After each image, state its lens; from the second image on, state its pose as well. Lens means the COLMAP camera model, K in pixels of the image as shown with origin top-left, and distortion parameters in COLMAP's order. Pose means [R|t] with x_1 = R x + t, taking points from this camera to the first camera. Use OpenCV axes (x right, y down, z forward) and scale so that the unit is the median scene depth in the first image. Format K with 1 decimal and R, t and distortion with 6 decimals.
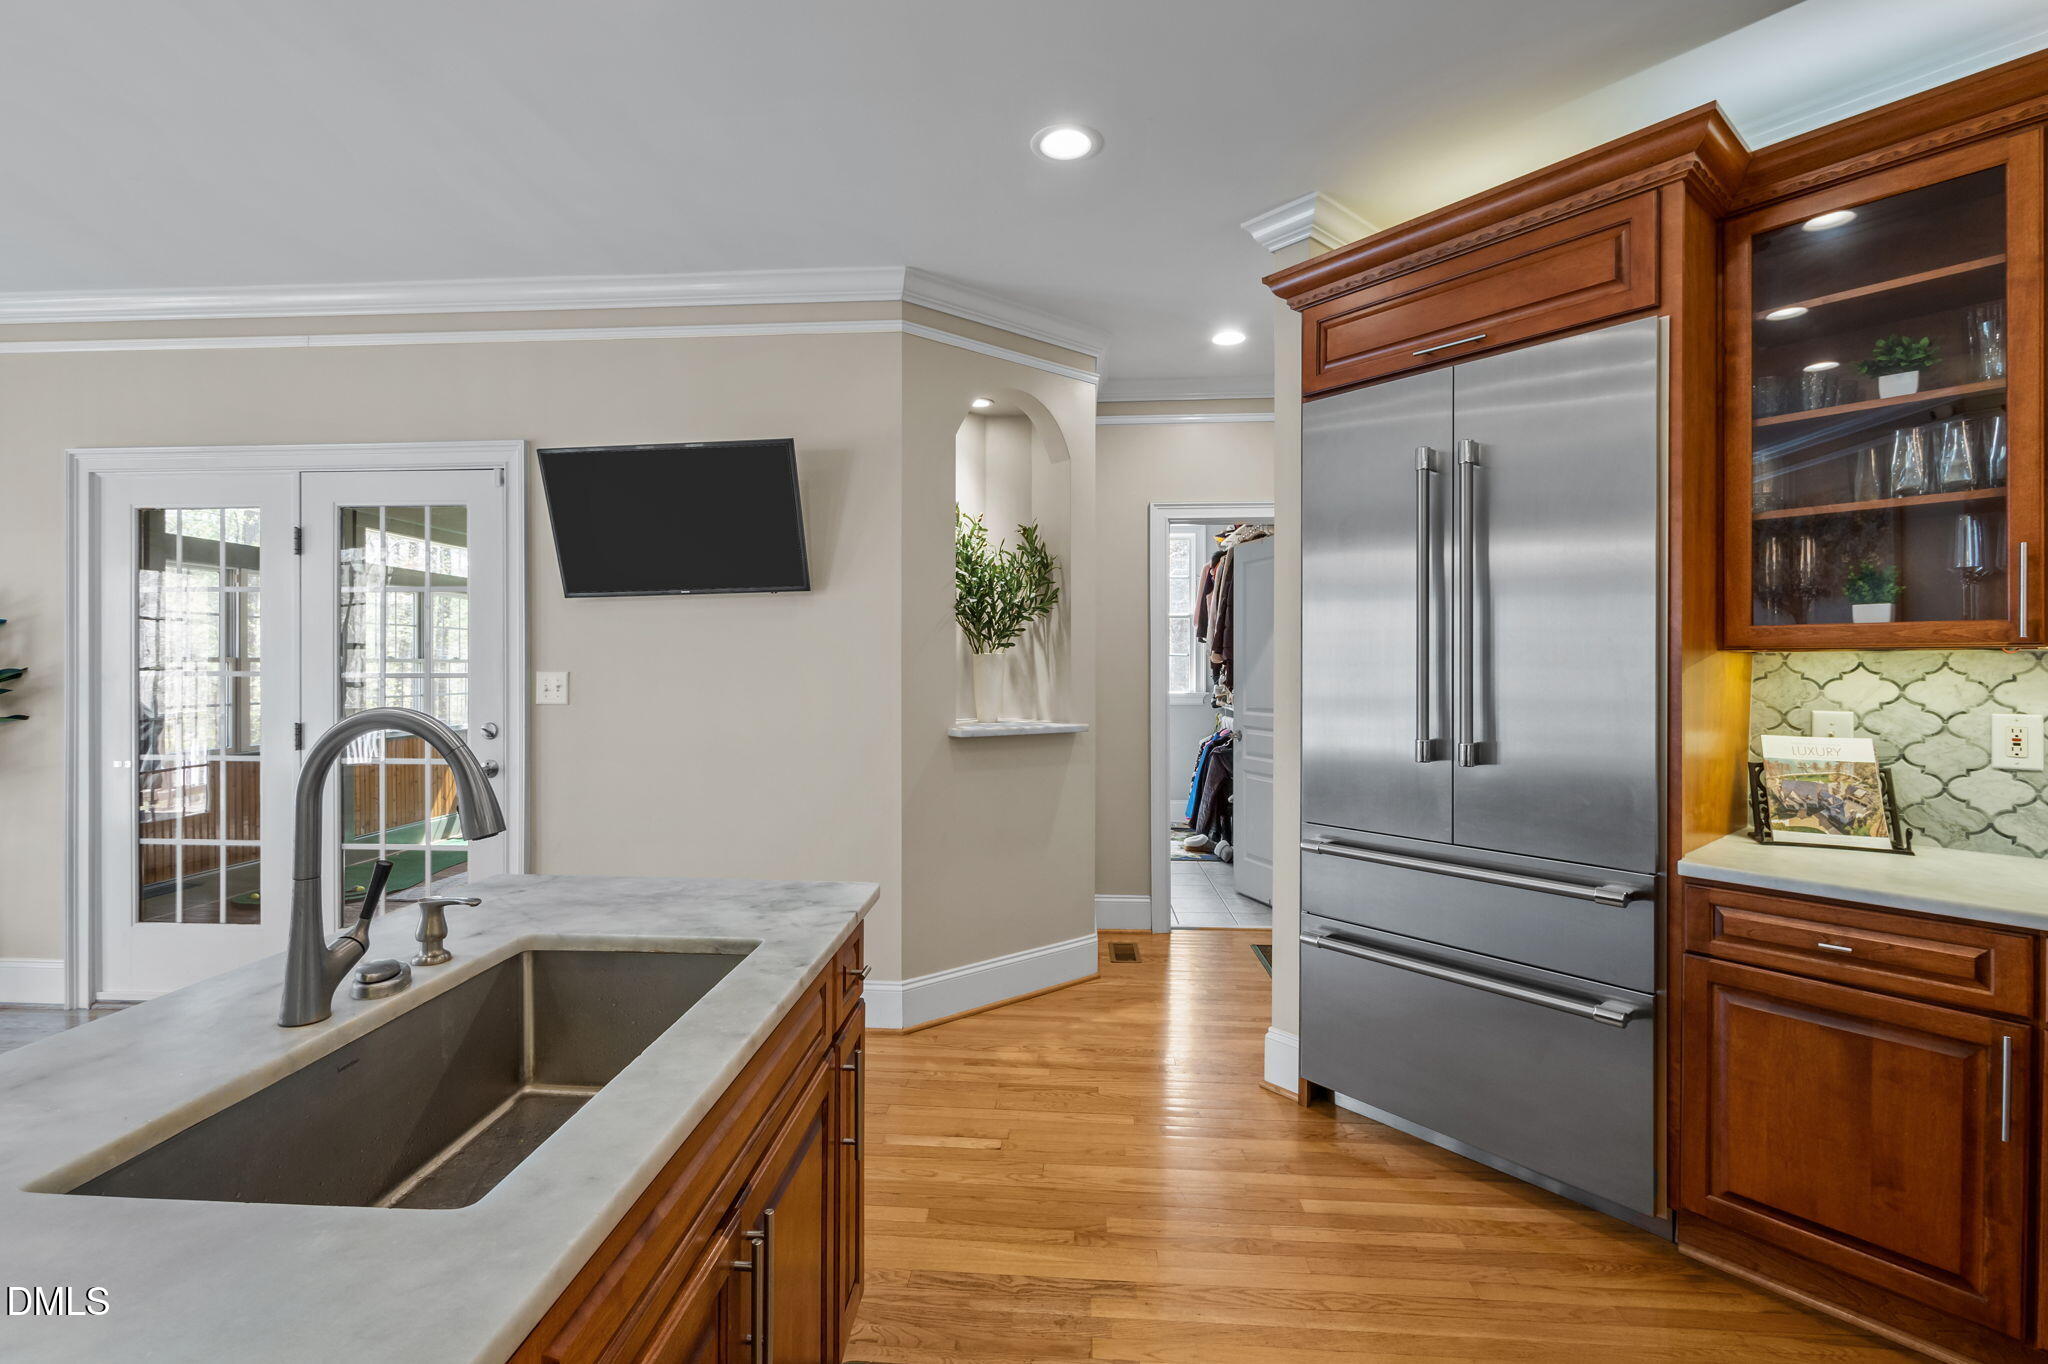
lens RADIAL K [[922.0, 0, 1026.5], [0, 922.0, 668.1], [0, 0, 1]] dist [-0.000549, 0.000003]
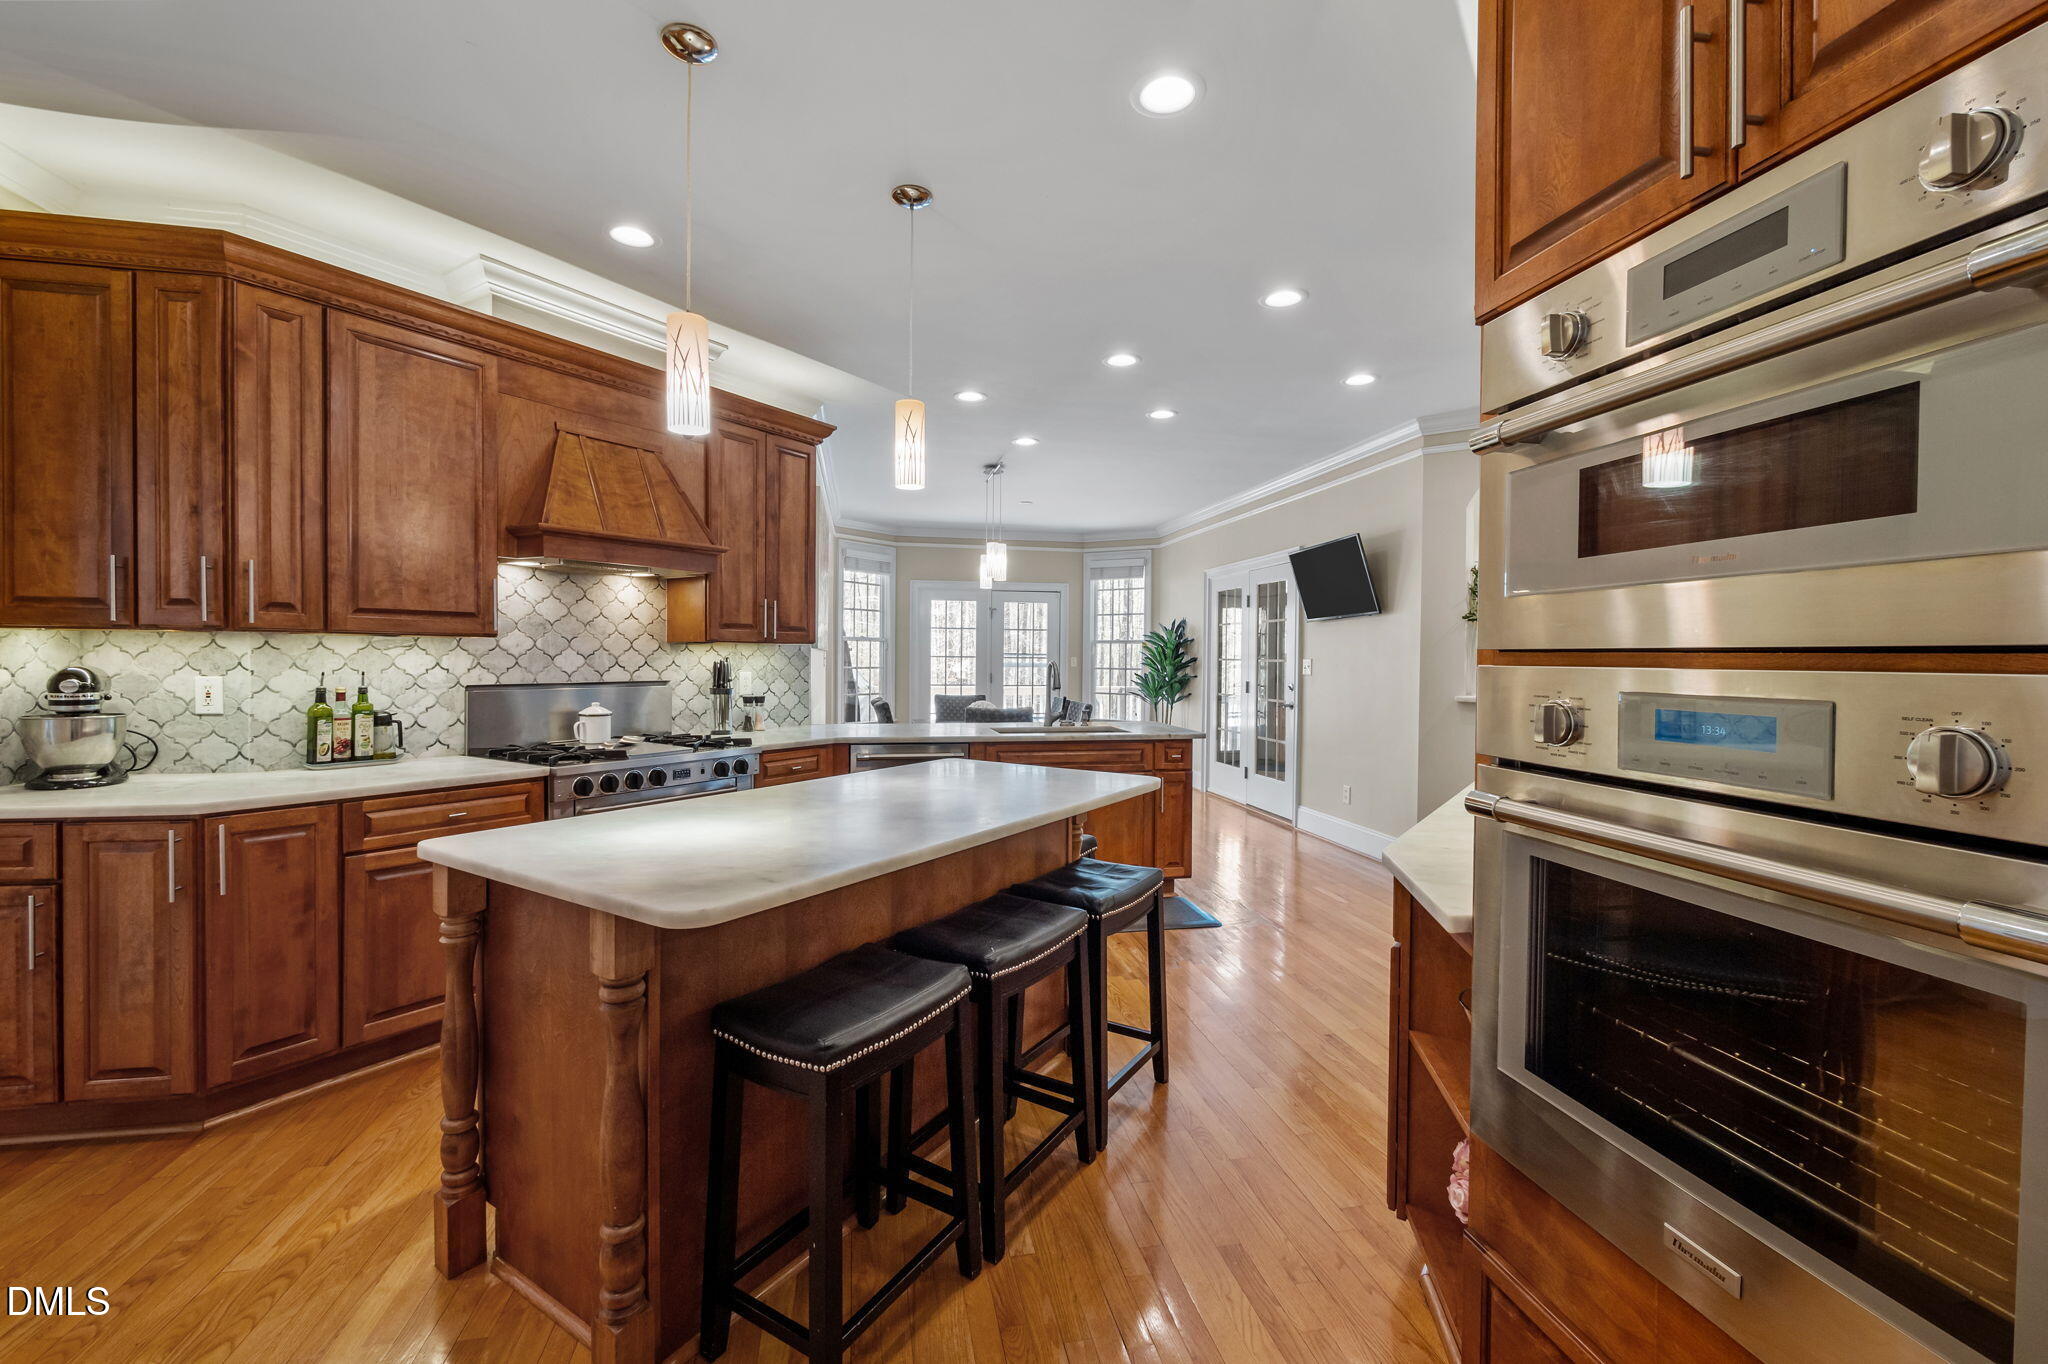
lens RADIAL K [[882.3, 0, 1019.4], [0, 882.3, 675.9], [0, 0, 1]] dist [-0.000116, 0.000032]
pose [[0.254612, 0.021796, -0.966798, 1.700883], [-0.010669, 0.999748, 0.019729, 0.014056], [0.966985, 0.005292, 0.254780, -0.147252]]
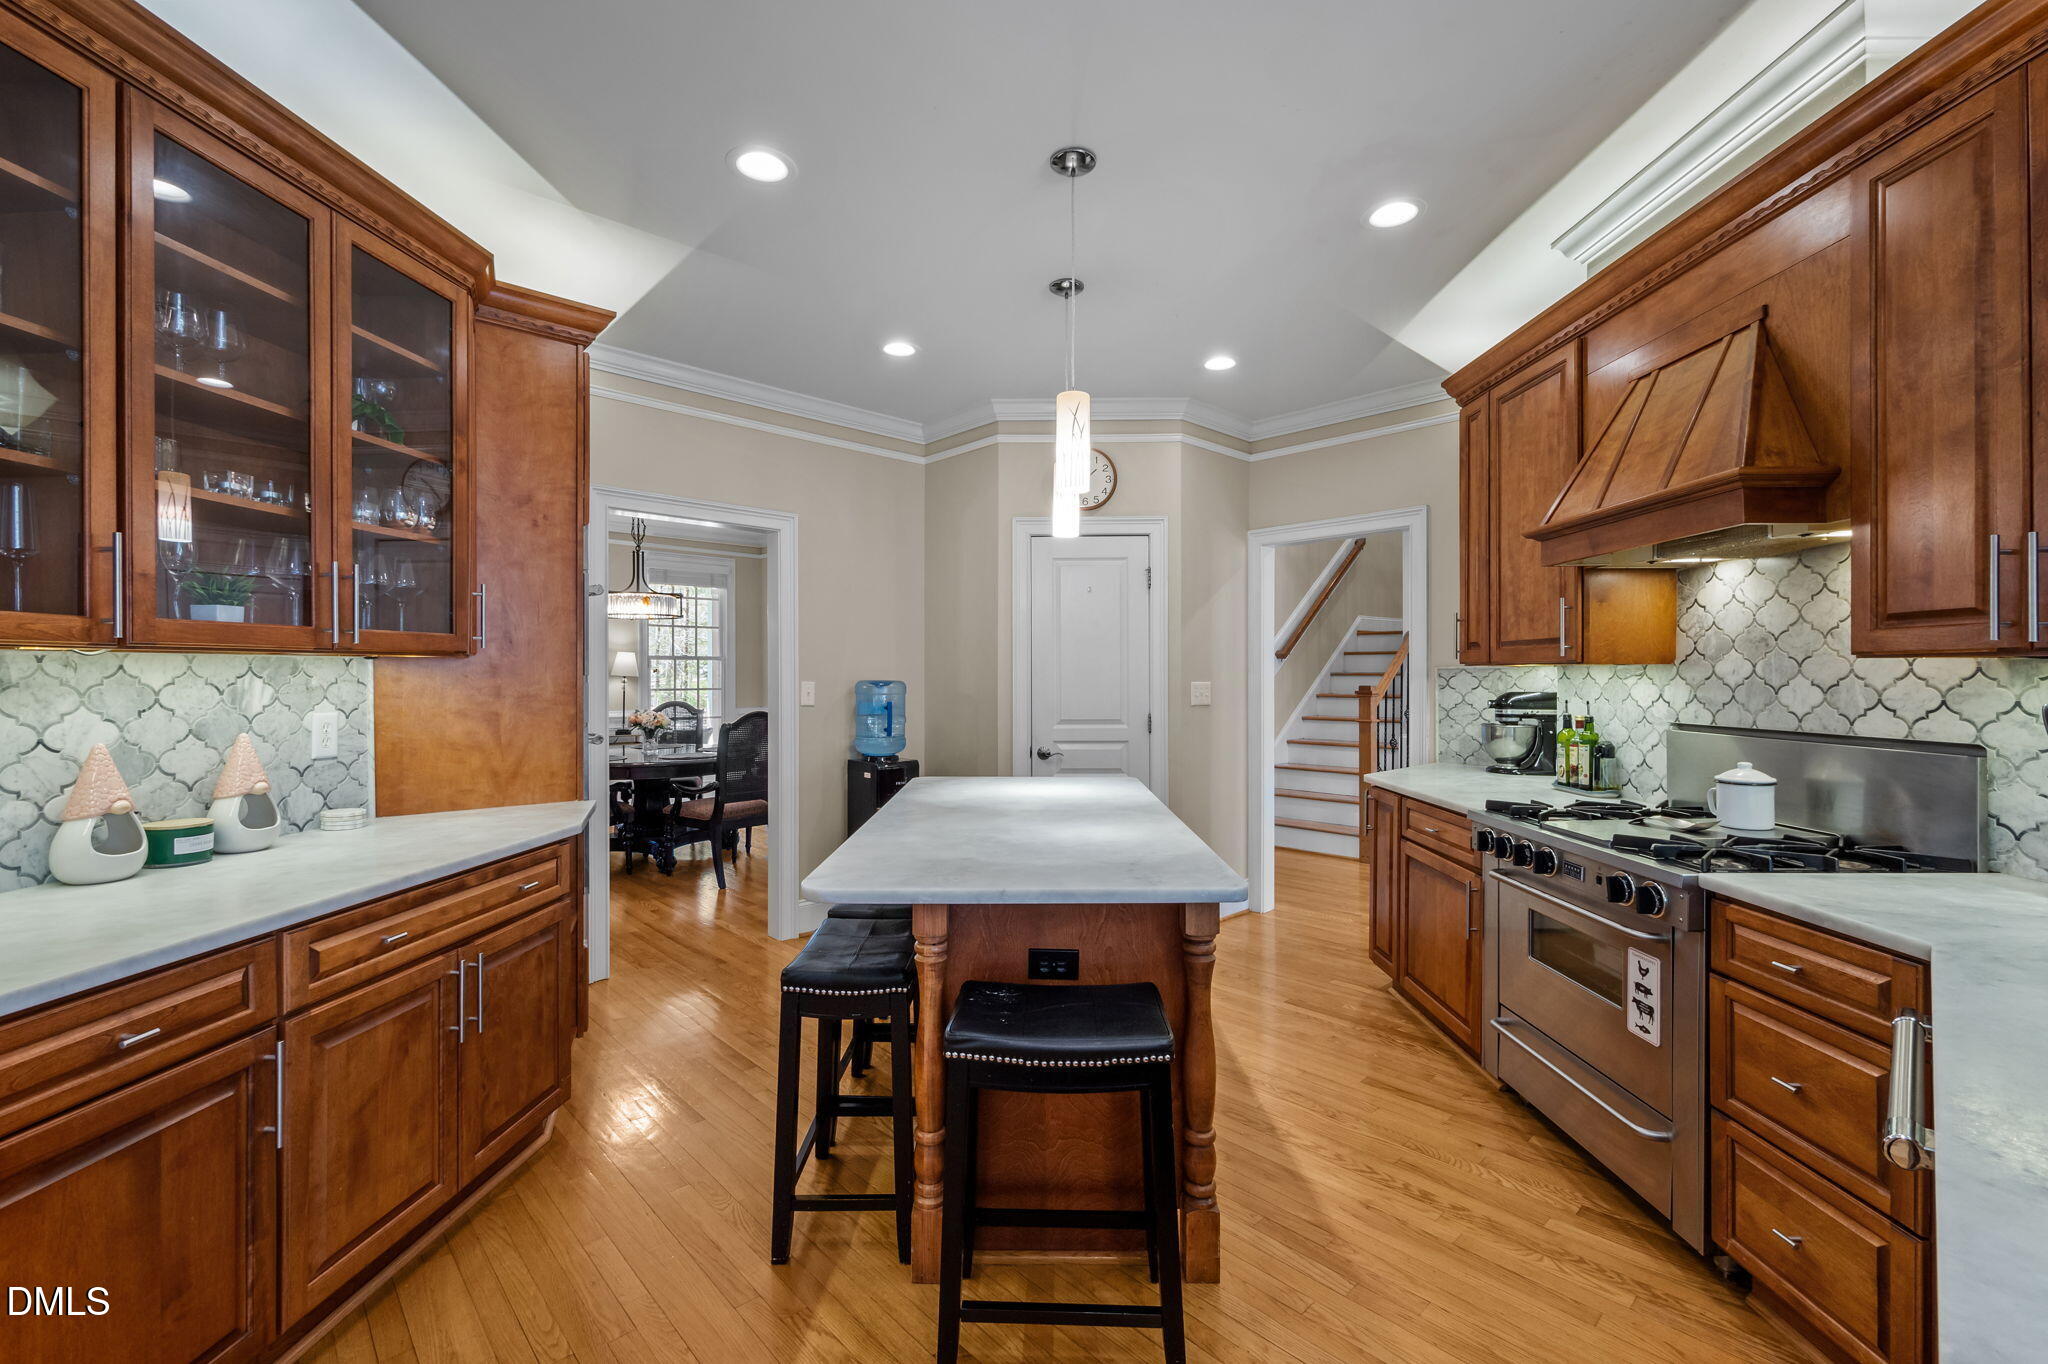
lens RADIAL K [[882.3, 0, 1019.4], [0, 882.3, 675.9], [0, 0, 1]] dist [-0.000116, 0.000032]
pose [[-0.730952, -0.001704, 0.682426, -0.120784], [0.000464, 0.999995, 0.002993, 0.001450], [-0.682428, 0.002504, -0.730948, 0.802574]]
